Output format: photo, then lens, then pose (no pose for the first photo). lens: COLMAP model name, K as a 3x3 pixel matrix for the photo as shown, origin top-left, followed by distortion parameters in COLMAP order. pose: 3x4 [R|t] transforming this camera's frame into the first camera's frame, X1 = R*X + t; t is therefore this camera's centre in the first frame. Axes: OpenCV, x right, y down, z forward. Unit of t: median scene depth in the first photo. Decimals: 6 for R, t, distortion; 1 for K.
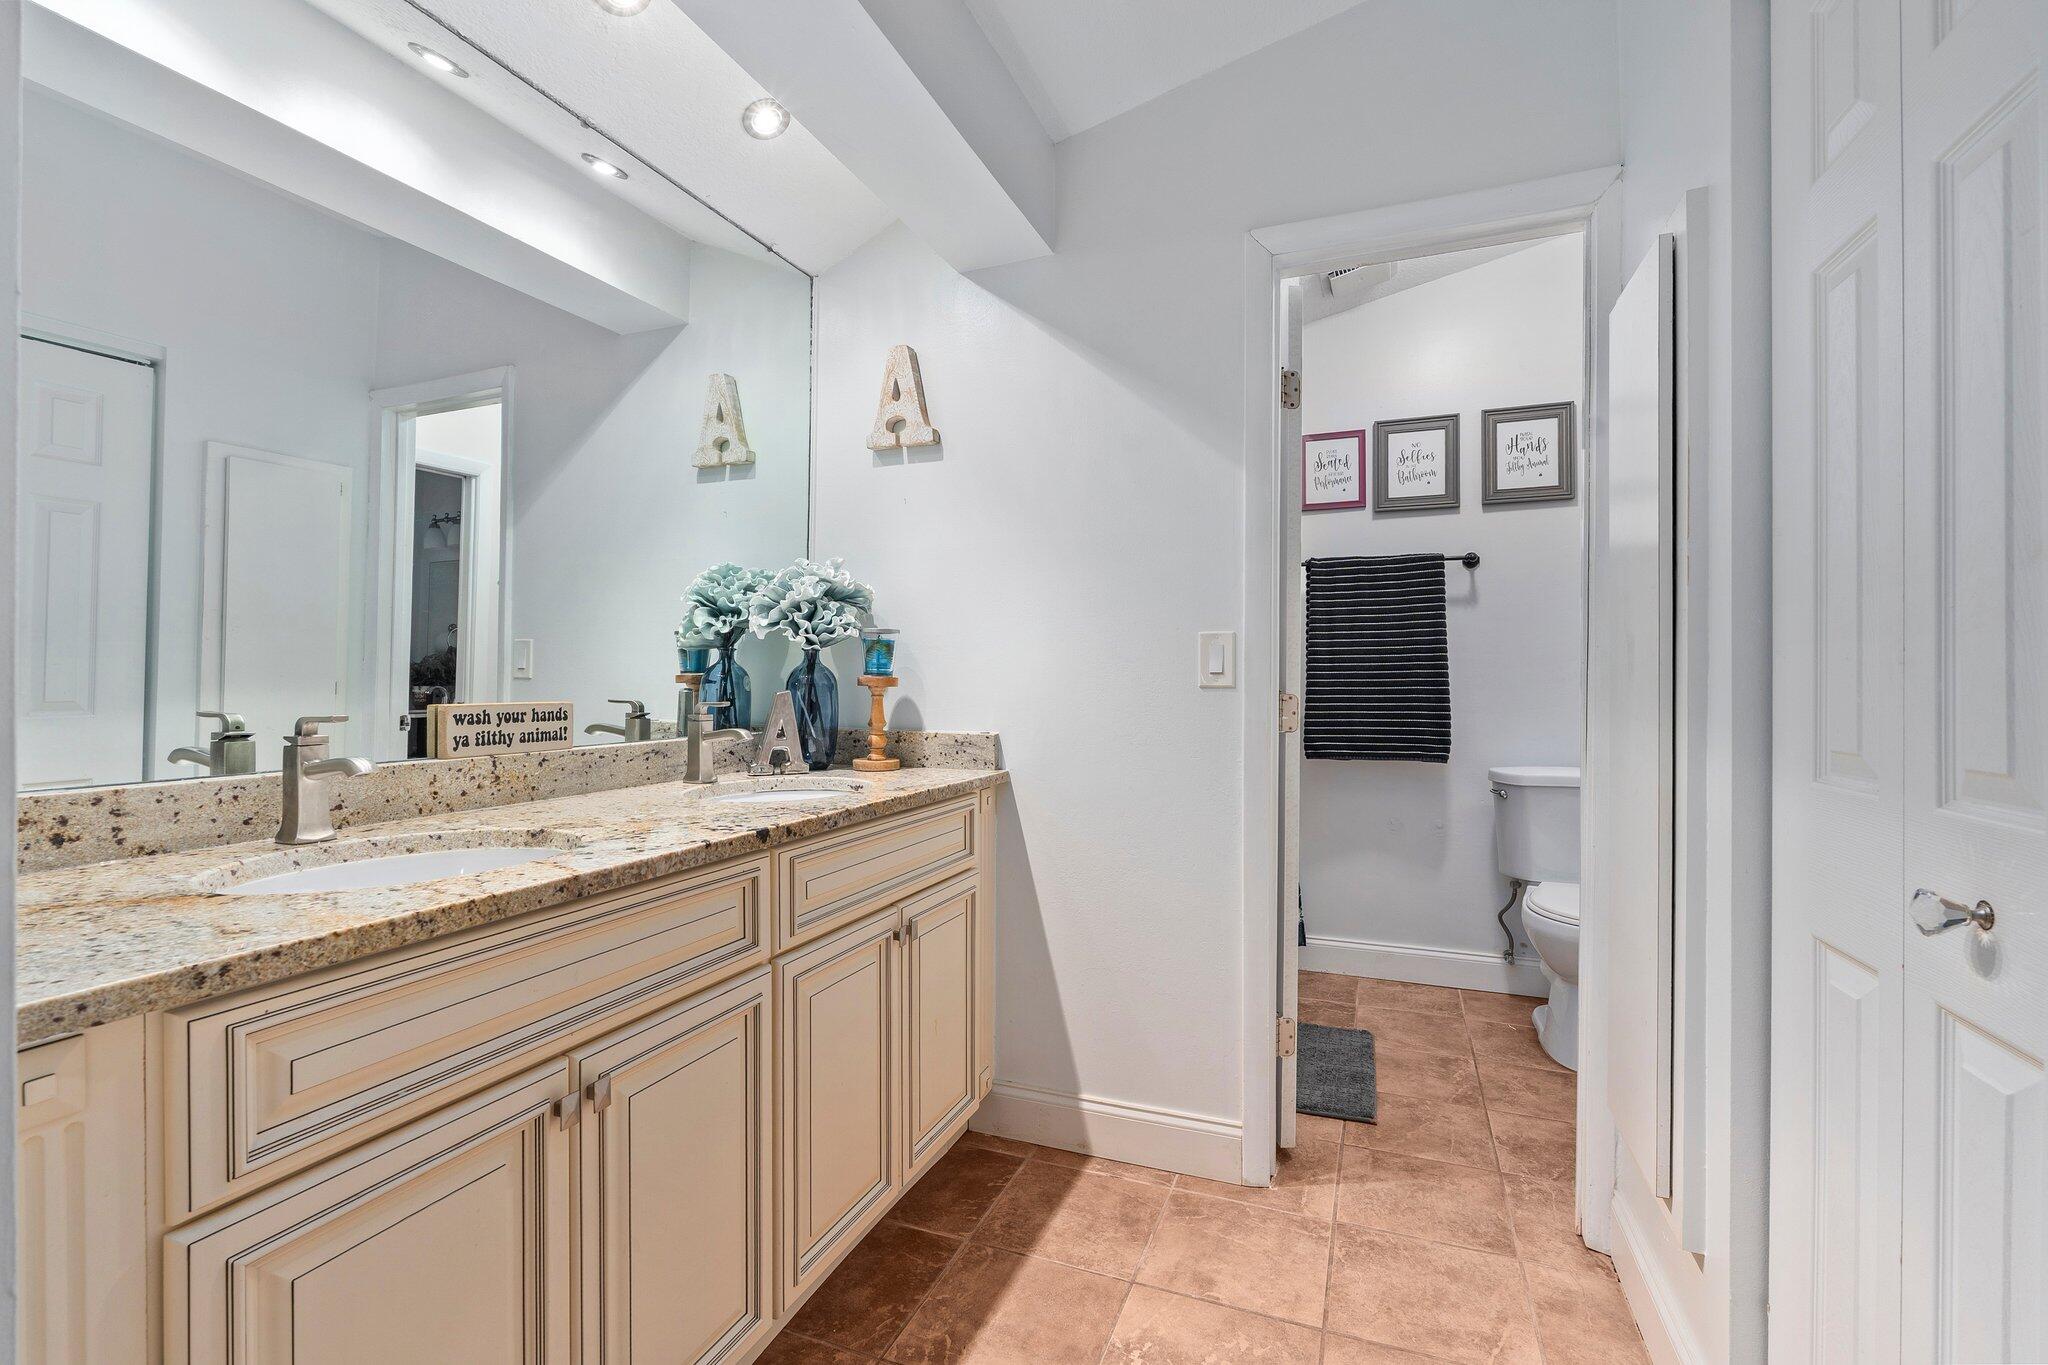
lens RADIAL K [[897.8, 0, 1022.9], [0, 897.8, 677.1], [0, 0, 1]] dist [-0.006112, 0.001535]
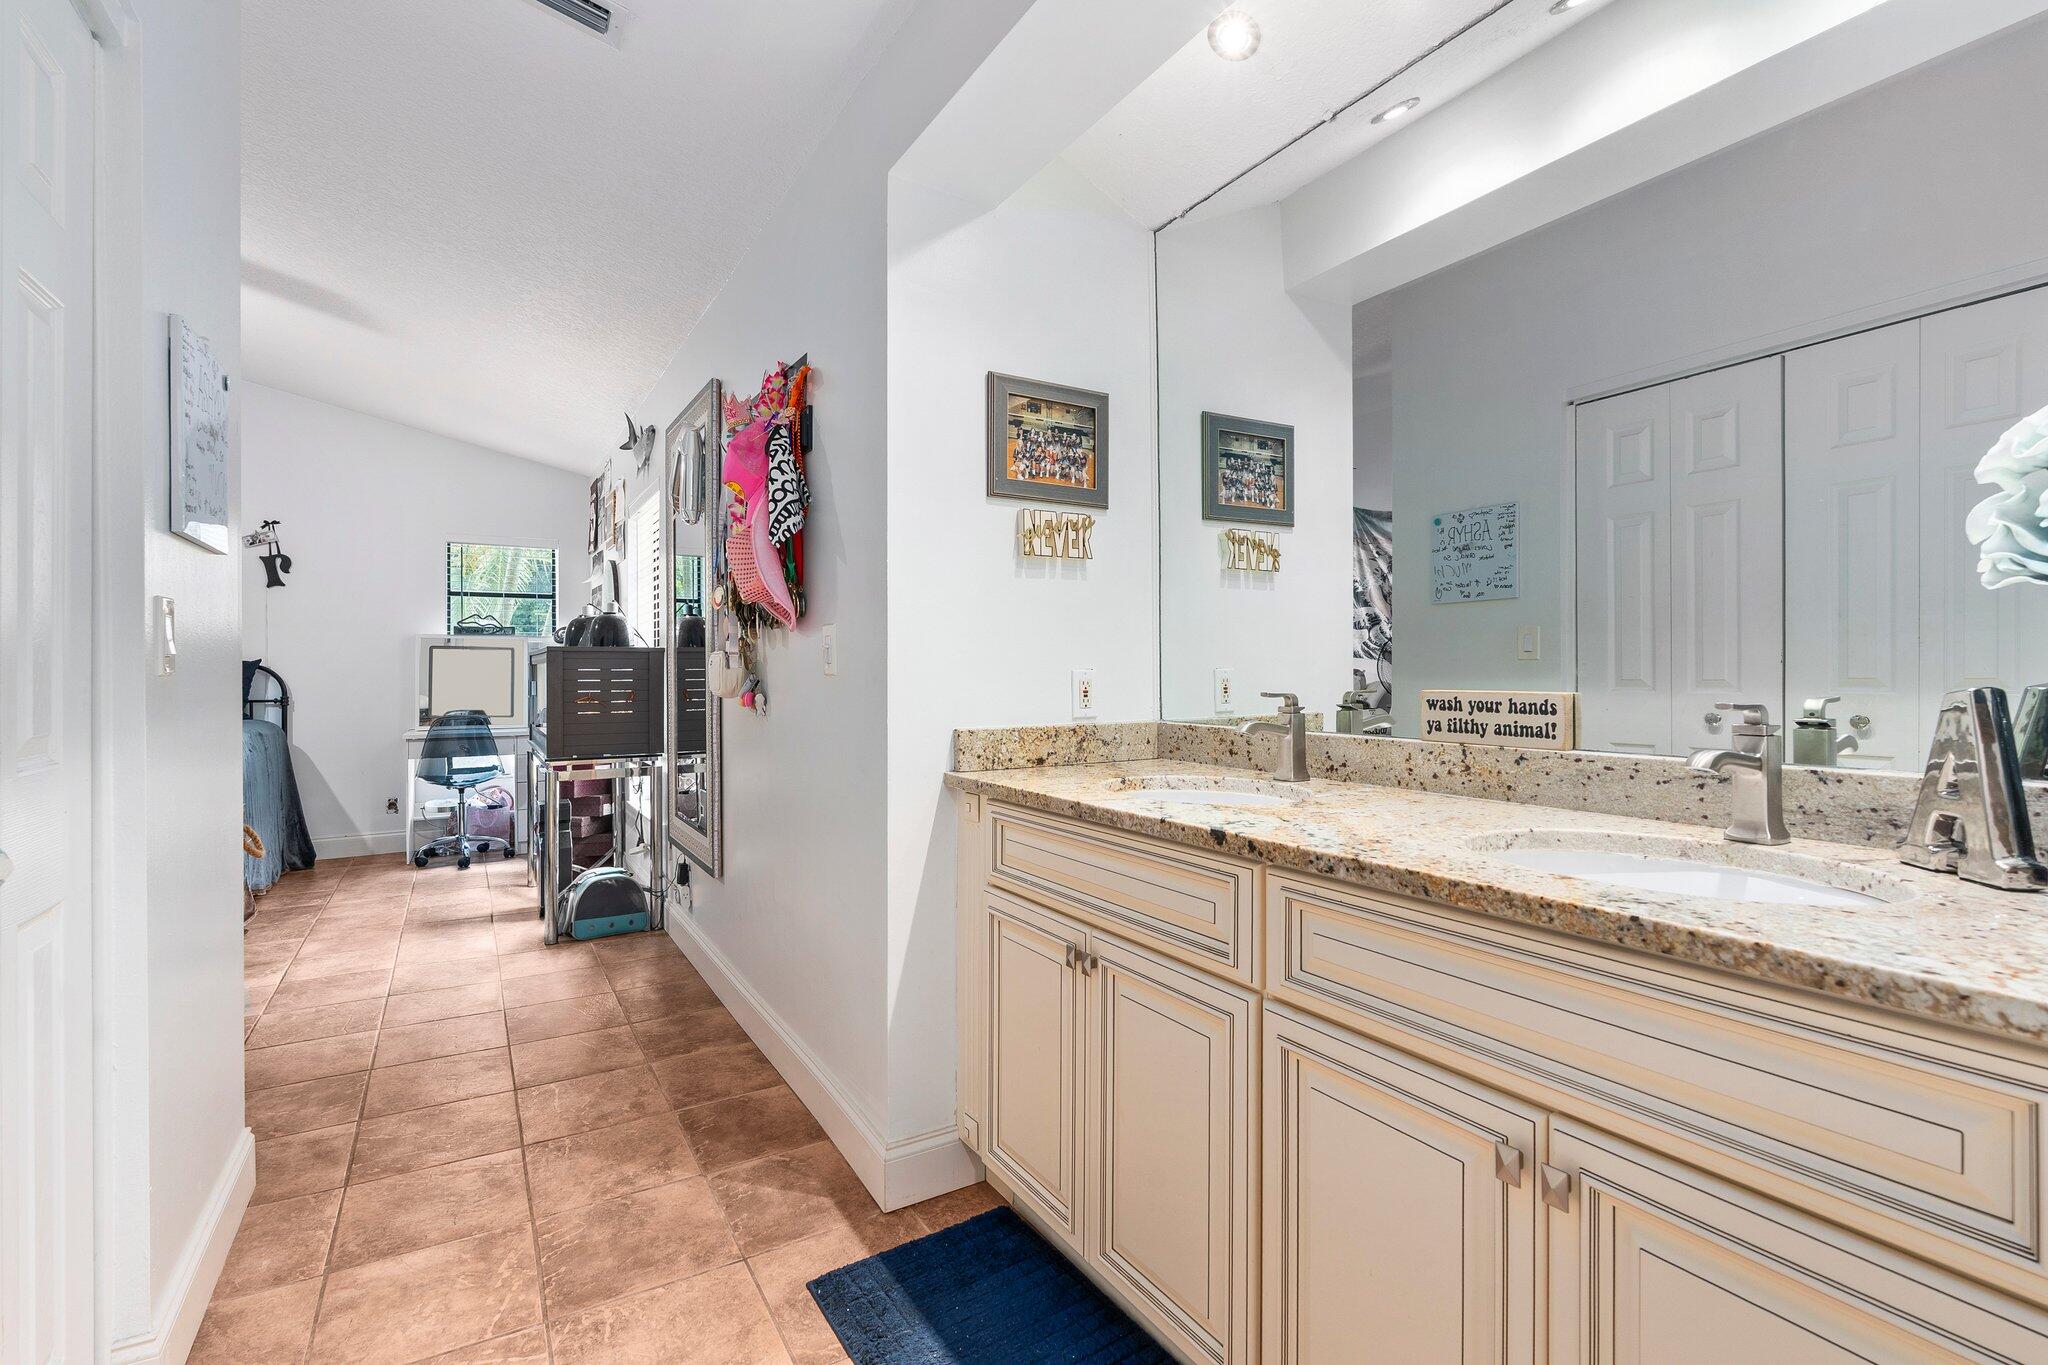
lens RADIAL K [[897.8, 0, 1020.0], [0, 897.8, 674.6], [0, 0, 1]] dist [-0.006112, 0.001535]
pose [[-0.587290, 0.003444, -0.809369, 0.493460], [0.003417, 0.999993, 0.001776, 0.008351], [0.809369, -0.001723, -0.587297, 1.196341]]
